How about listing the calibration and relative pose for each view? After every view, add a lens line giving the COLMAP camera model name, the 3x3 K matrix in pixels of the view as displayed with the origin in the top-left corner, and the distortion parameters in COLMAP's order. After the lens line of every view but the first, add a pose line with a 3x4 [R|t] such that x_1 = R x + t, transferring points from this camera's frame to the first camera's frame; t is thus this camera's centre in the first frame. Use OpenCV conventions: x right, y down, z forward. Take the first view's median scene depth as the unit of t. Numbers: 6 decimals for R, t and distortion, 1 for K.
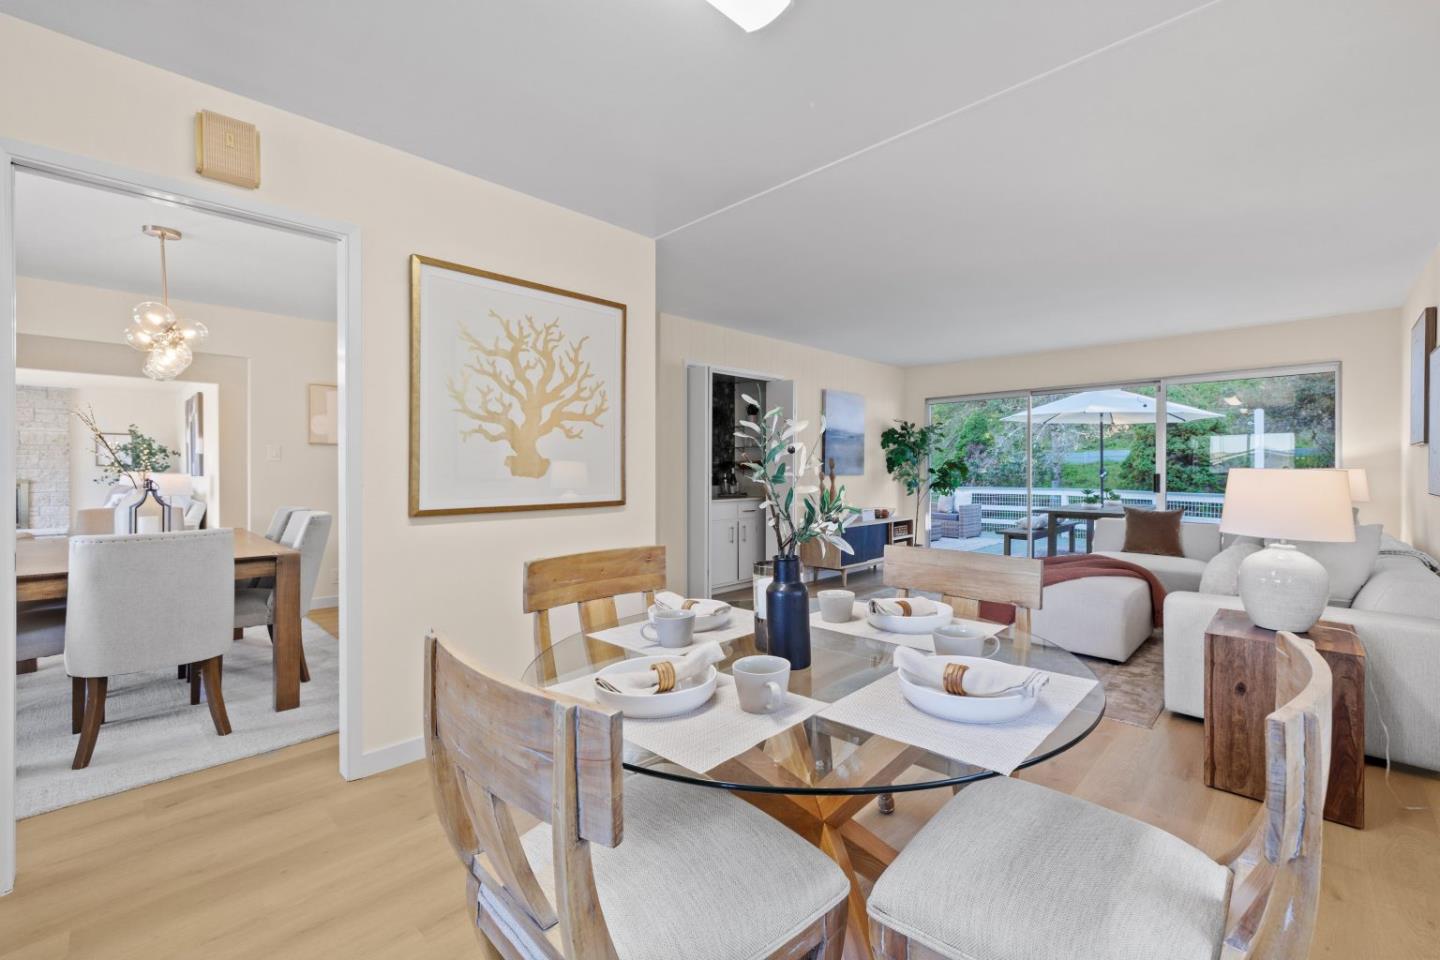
lens RADIAL K [[589.6, 0, 721.5], [0, 589.6, 471.5], [0, 0, 1]] dist [-0.001125, 0.000339]
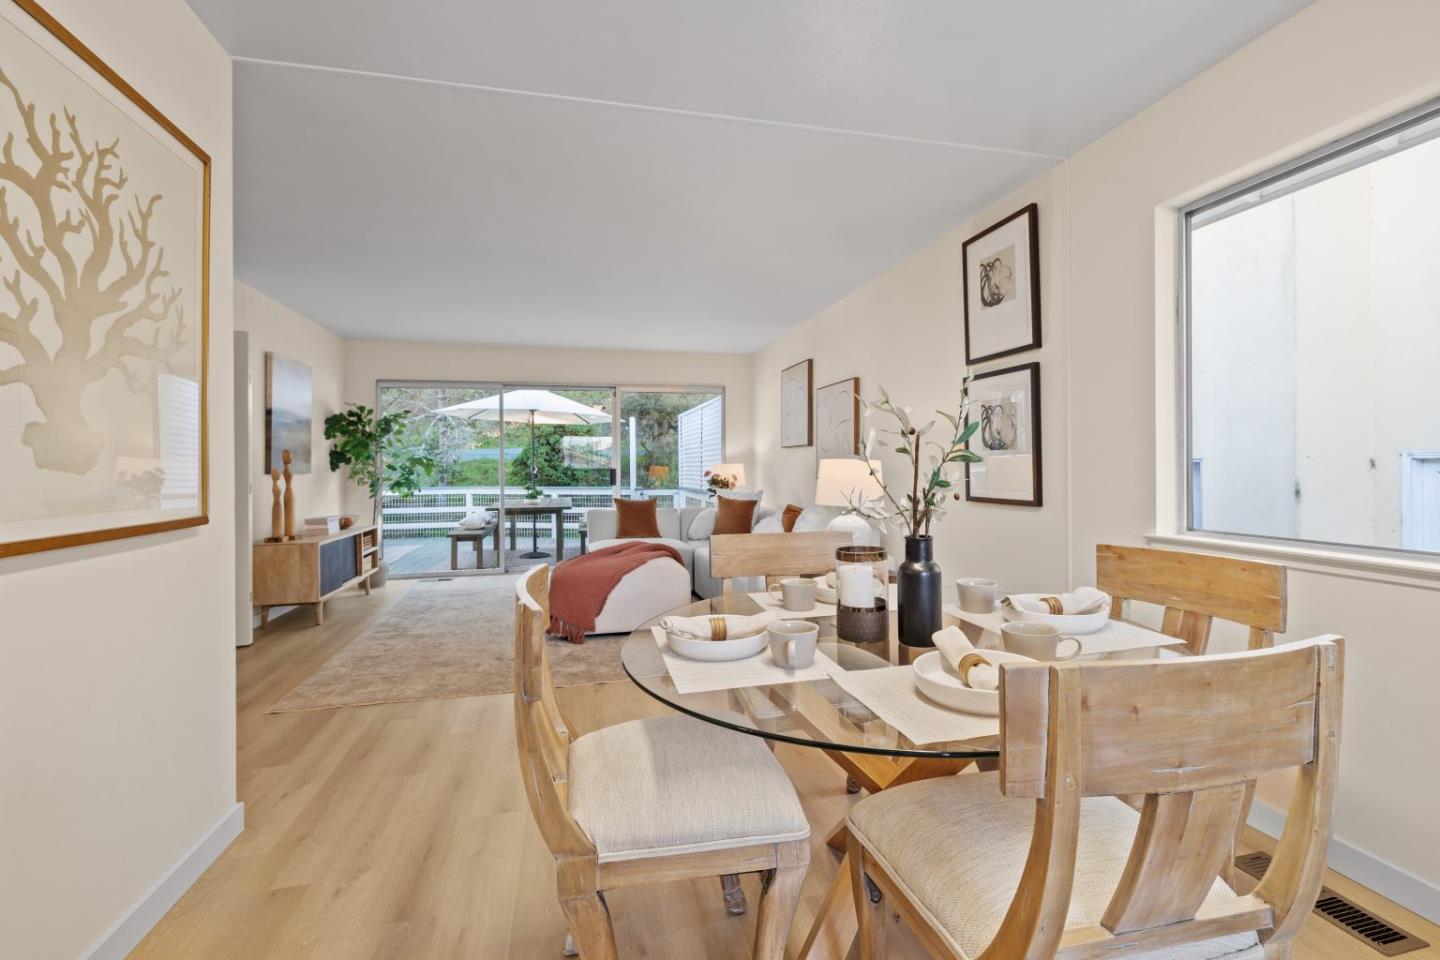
lens RADIAL K [[655.0, 0, 724.3], [0, 655.0, 471.2], [0, 0, 1]] dist [0.000443, 0.000164]
pose [[0.537533, -0.007869, 0.843206, -0.442571], [0.008359, 0.999957, 0.004003, 0.010280], [-0.843201, 0.004897, 0.537576, 0.288330]]
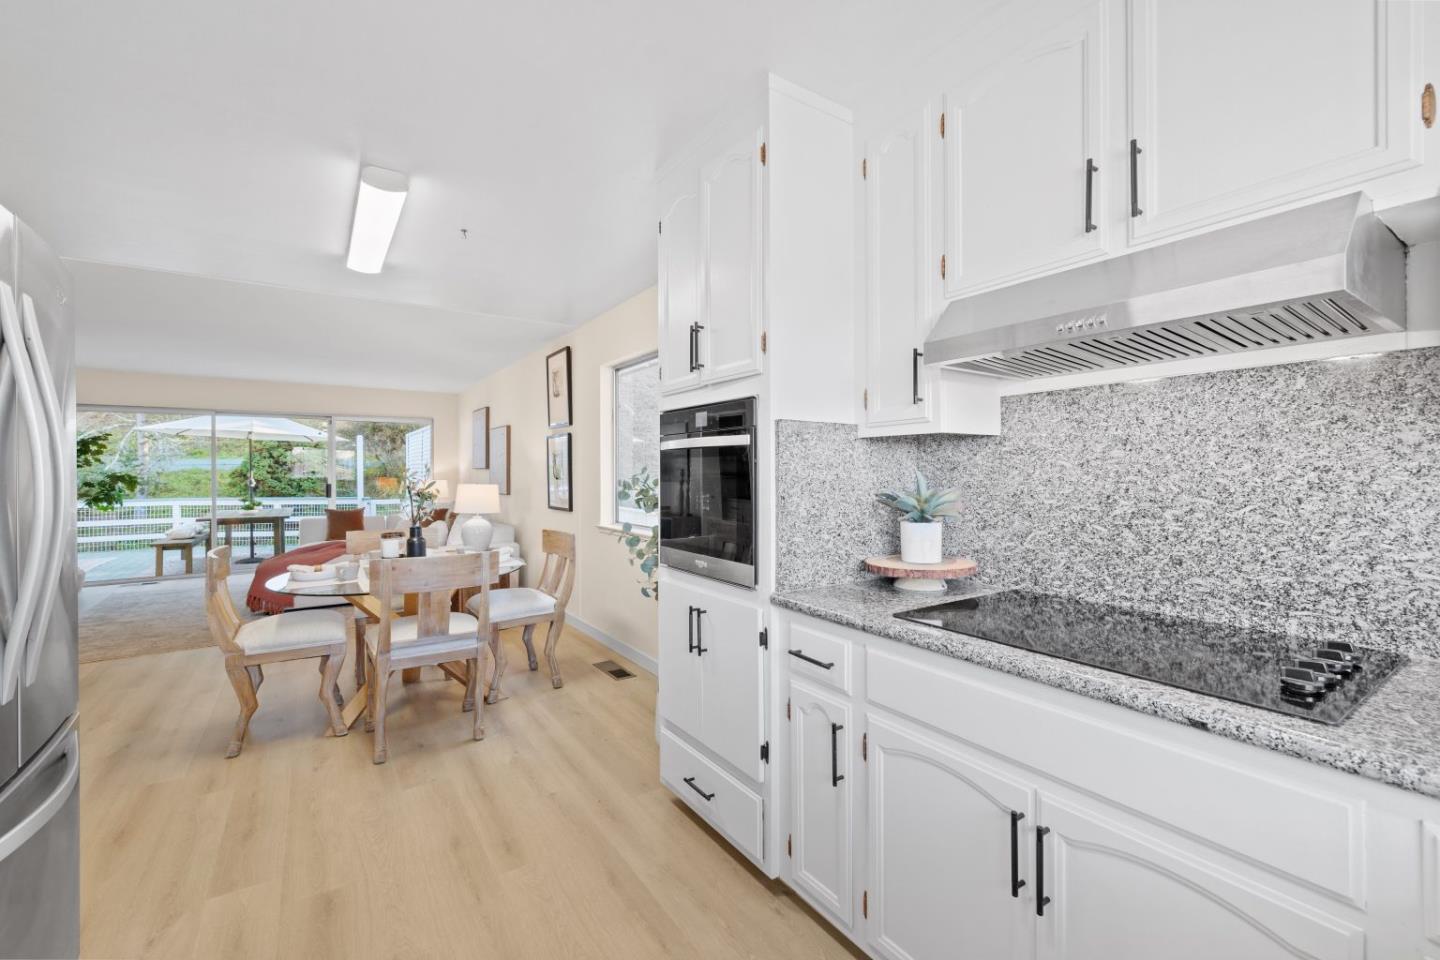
lens RADIAL K [[589.6, 0, 721.5], [0, 589.6, 471.5], [0, 0, 1]] dist [-0.001125, 0.000339]
pose [[0.189587, 0.002143, 0.981862, -0.912305], [0.005425, 0.999980, -0.003230, -0.033424], [-0.981849, 0.005939, 0.189572, -0.336292]]
